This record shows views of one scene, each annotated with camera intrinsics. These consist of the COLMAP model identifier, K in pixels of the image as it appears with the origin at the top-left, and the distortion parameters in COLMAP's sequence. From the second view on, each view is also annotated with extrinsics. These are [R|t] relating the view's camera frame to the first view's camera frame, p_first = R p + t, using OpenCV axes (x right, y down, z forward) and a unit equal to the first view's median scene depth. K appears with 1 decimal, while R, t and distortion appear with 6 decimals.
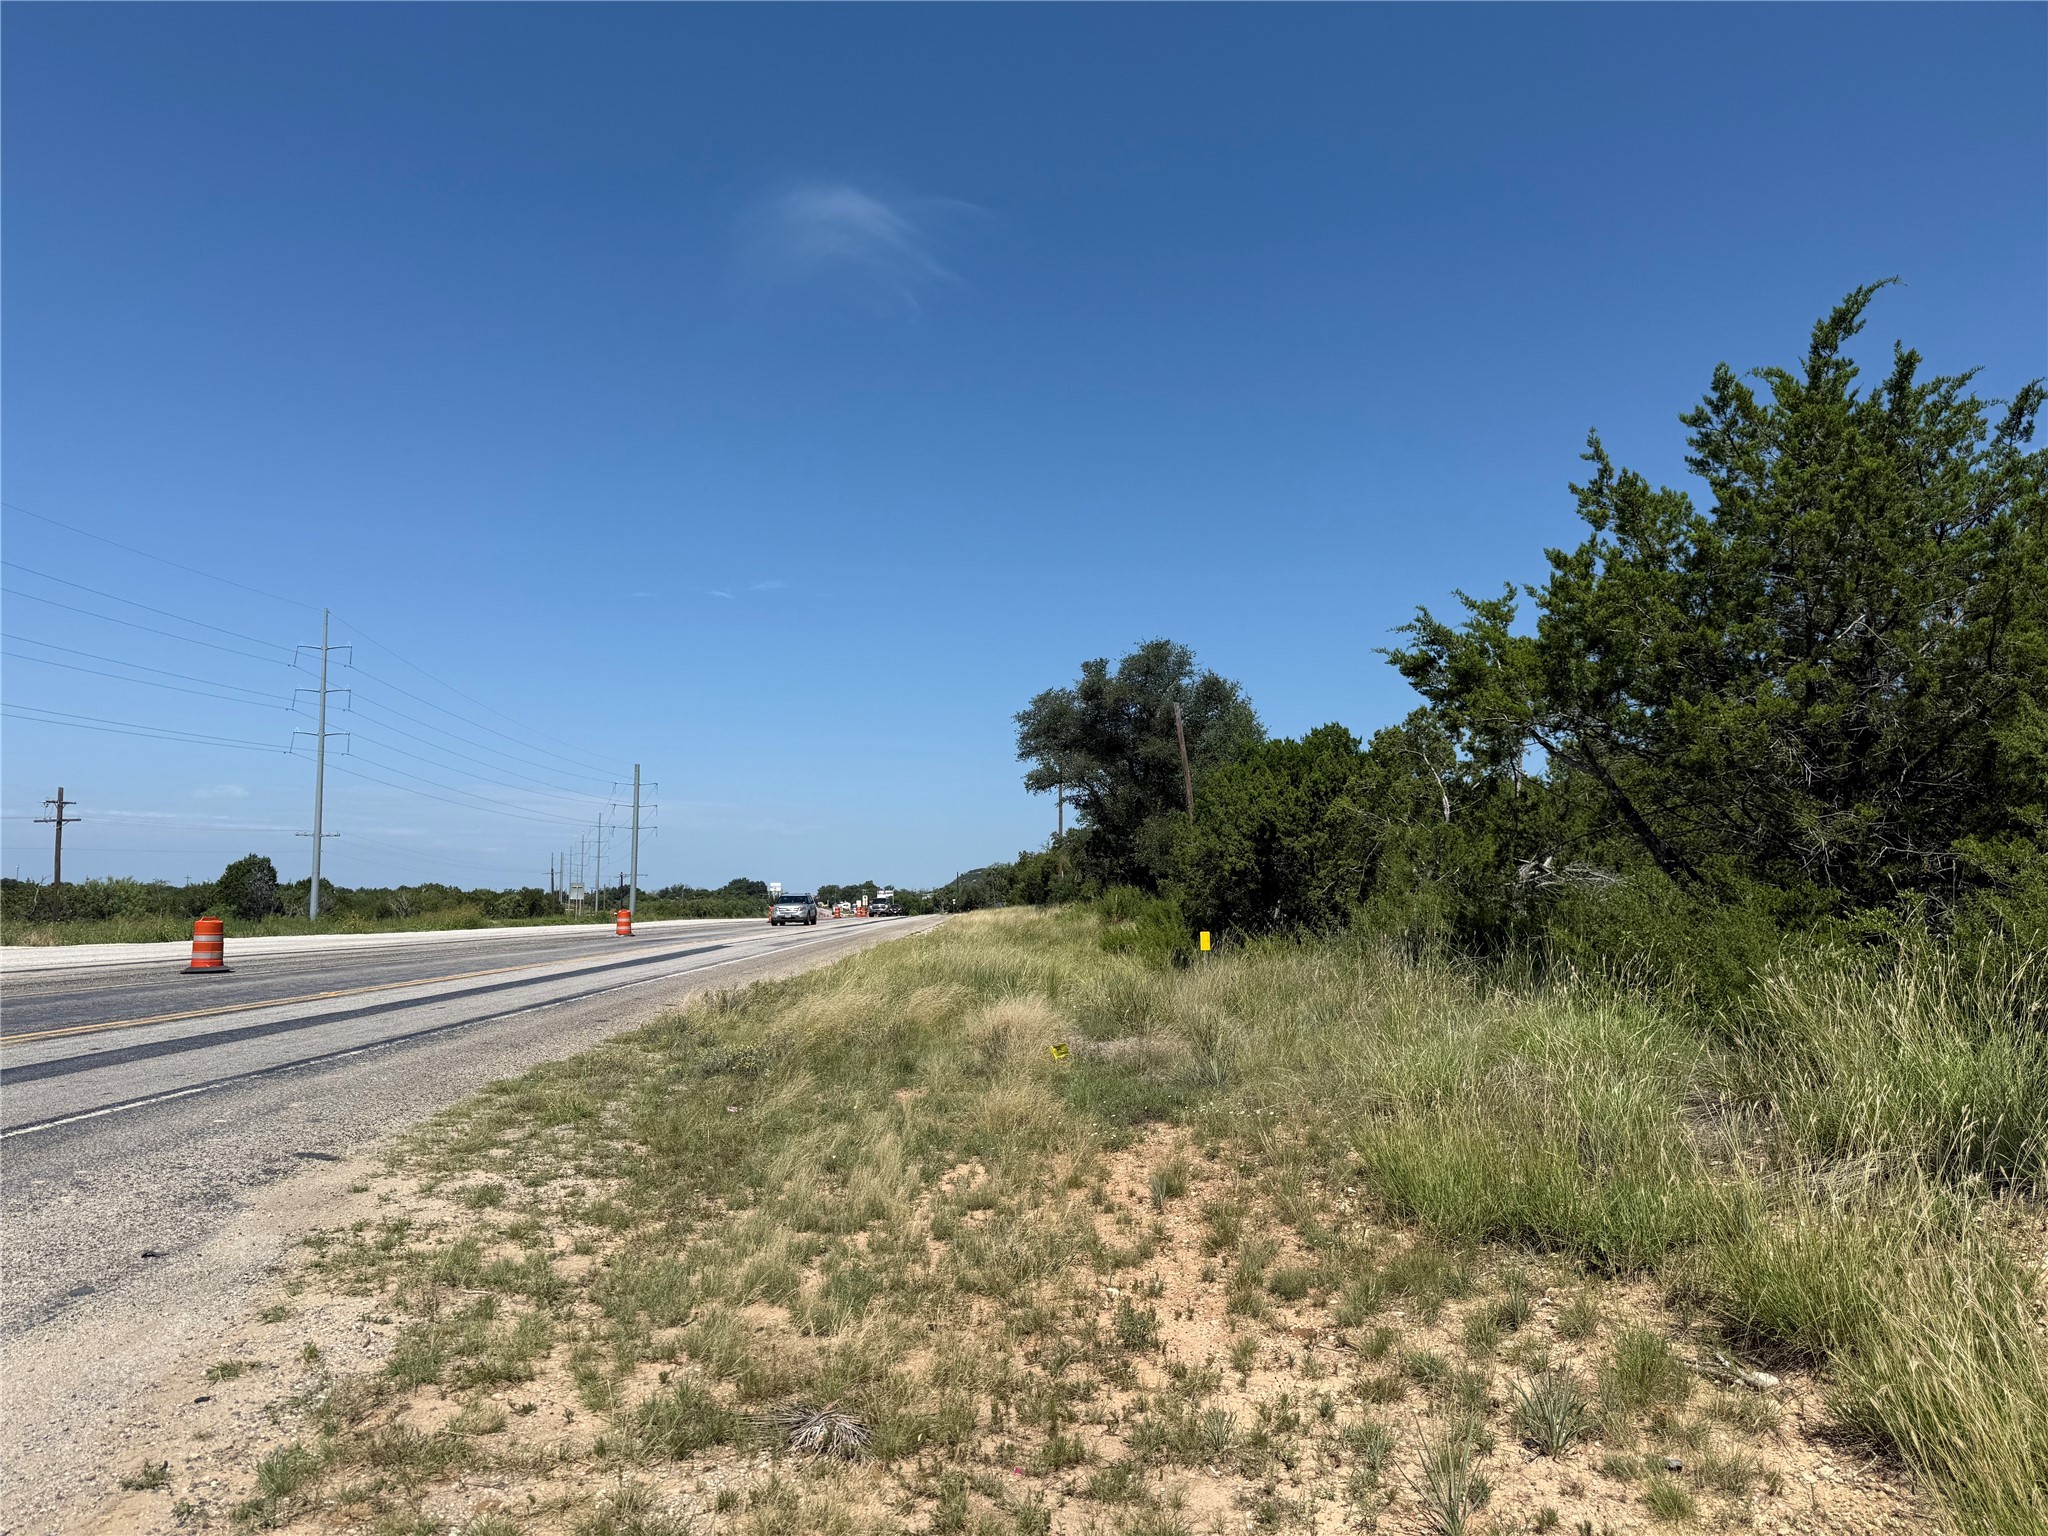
lens RADIAL K [[1417.2, 0, 1024.0], [0, 1417.2, 768.0], [0, 0, 1]] dist [0.106636, -0.151193]
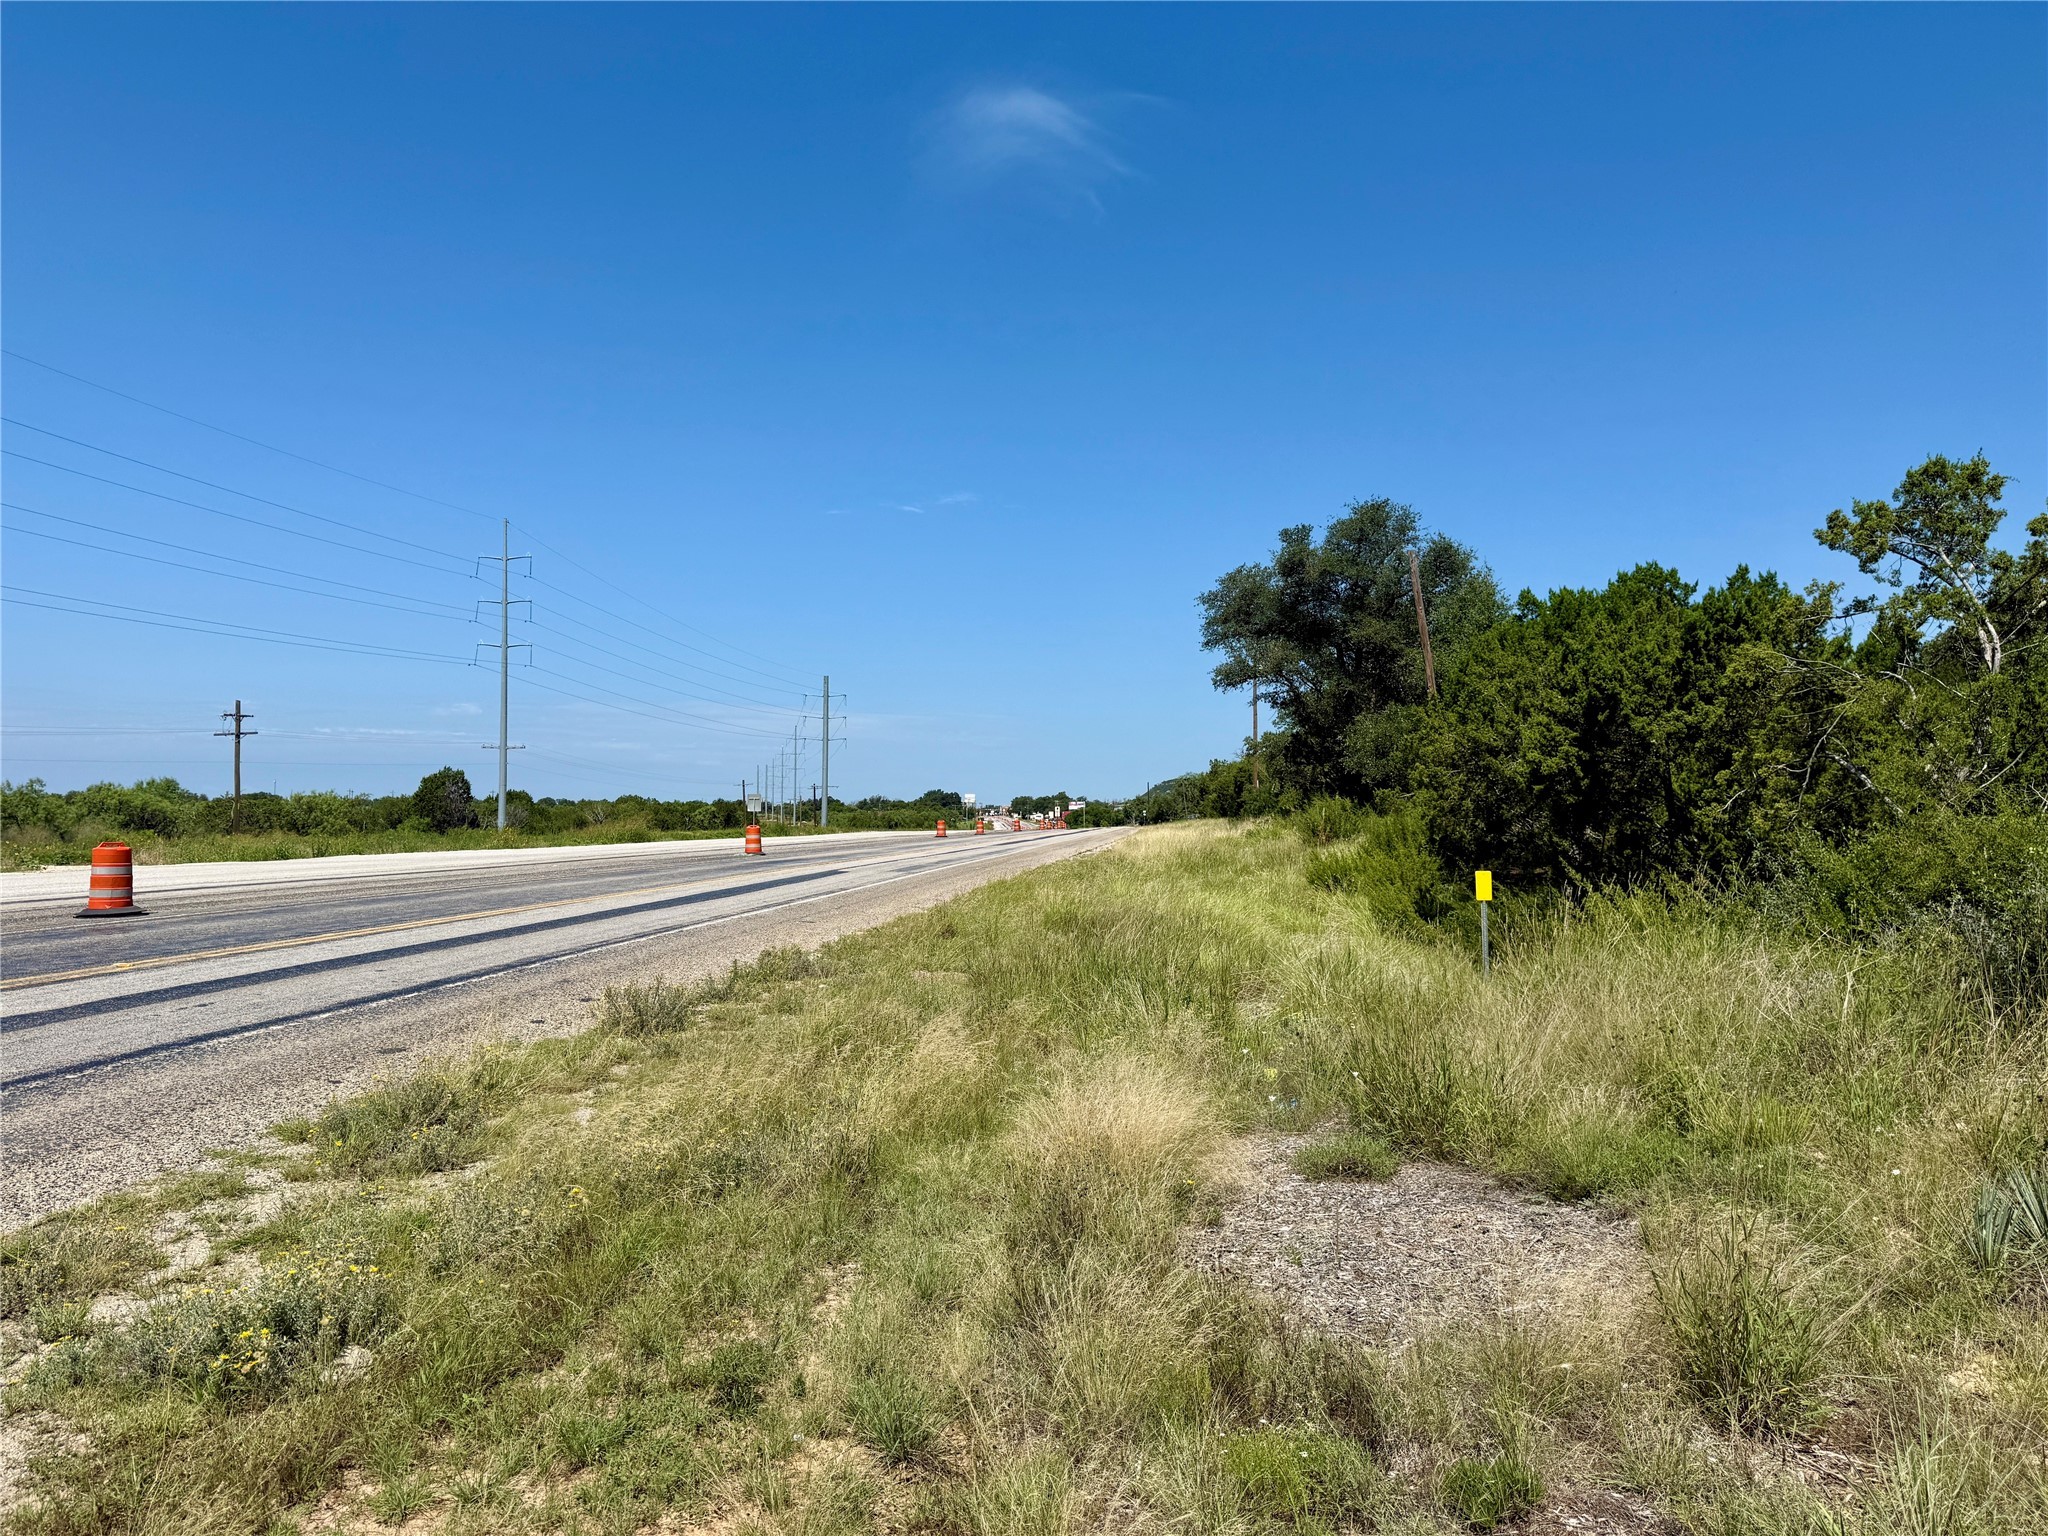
lens RADIAL K [[1417.2, 0, 1024.0], [0, 1417.2, 768.0], [0, 0, 1]] dist [0.106636, -0.151193]
pose [[0.990589, -0.006611, -0.136711, 0.005402], [0.015147, 0.997992, 0.061497, 0.010837], [0.136030, -0.062989, 0.988700, 0.138140]]
